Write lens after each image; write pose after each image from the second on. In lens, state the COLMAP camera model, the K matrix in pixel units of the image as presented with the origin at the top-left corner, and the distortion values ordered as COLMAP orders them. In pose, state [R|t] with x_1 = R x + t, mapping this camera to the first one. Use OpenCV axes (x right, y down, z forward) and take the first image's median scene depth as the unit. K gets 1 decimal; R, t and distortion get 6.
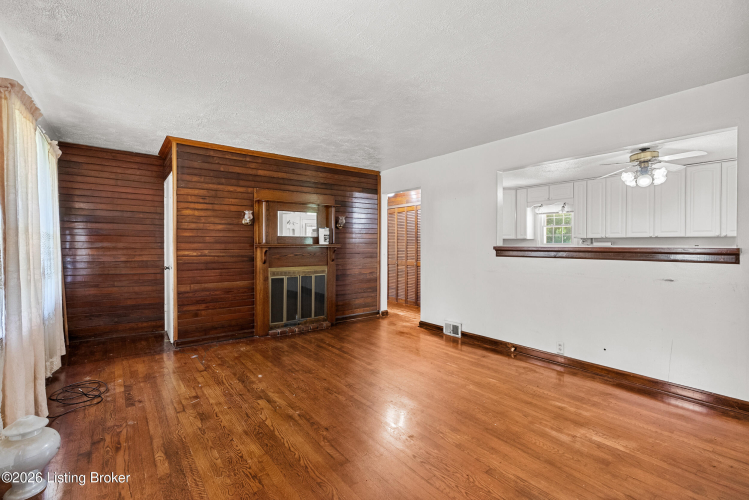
lens RADIAL K [[342.8, 0, 376.2], [0, 342.8, 246.1], [0, 0, 1]] dist [-0.000997, 0.000540]
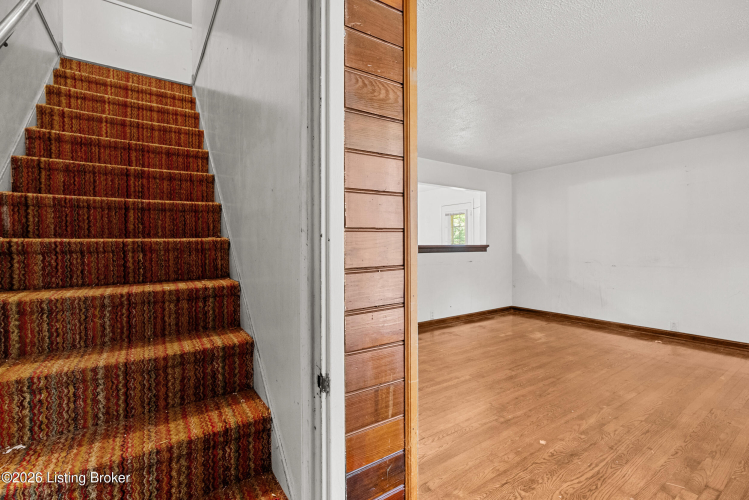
lens RADIAL K [[342.8, 0, 376.2], [0, 342.8, 246.1], [0, 0, 1]] dist [-0.000997, 0.000540]
pose [[0.044104, -0.003815, 0.999020, -1.240415], [0.007460, 0.999966, 0.003489, 0.000844], [-0.998999, 0.007299, 0.044131, 1.589709]]
